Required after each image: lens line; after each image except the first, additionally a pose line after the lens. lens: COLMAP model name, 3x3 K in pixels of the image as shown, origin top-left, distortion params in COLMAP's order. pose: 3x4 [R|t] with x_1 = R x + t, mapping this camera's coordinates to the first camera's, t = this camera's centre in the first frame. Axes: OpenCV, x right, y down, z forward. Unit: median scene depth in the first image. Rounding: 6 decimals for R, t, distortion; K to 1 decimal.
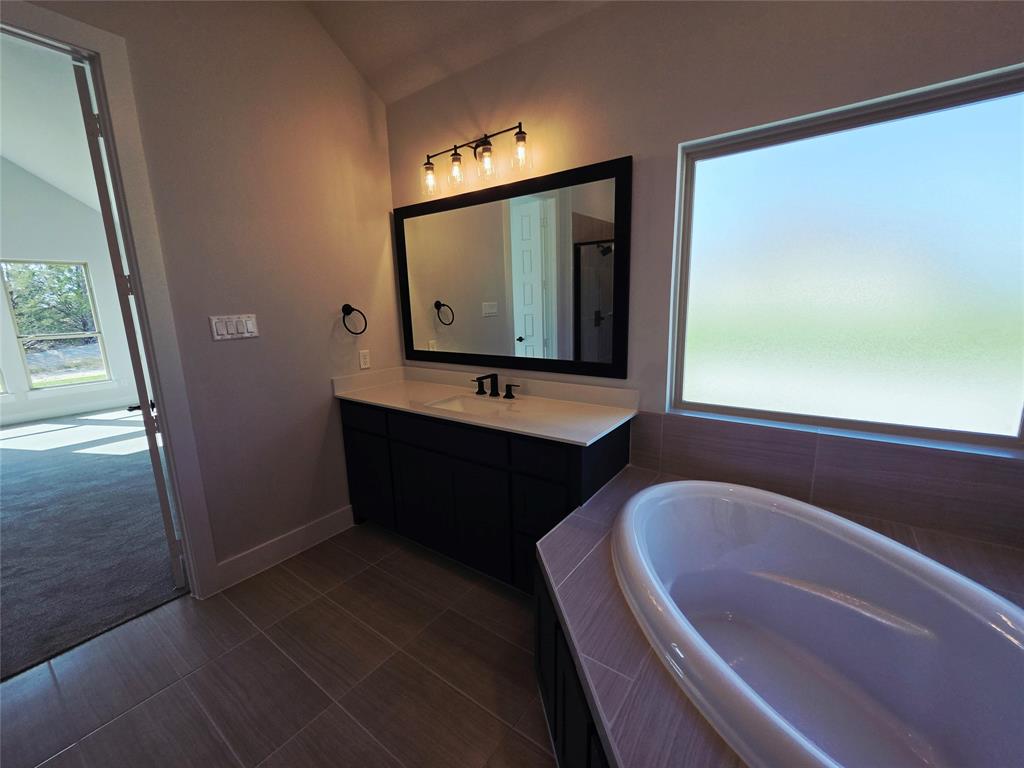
lens RADIAL K [[423.9, 0, 512.0], [0, 423.9, 384.0], [0, 0, 1]] dist [0.000613, -0.000440]
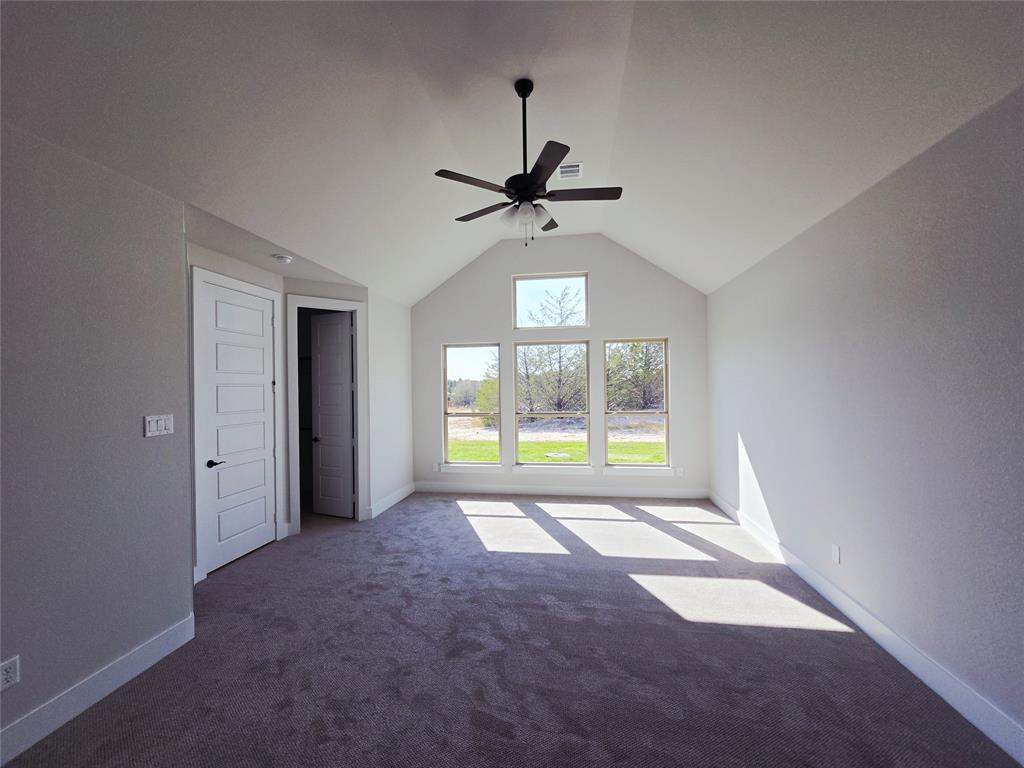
lens RADIAL K [[423.9, 0, 512.0], [0, 423.9, 384.0], [0, 0, 1]] dist [0.000613, -0.000440]
pose [[0.469024, 0.019602, -0.882968, -0.114026], [-0.169813, 0.983101, -0.068378, -0.022167], [0.866706, 0.182010, 0.464427, 0.097802]]
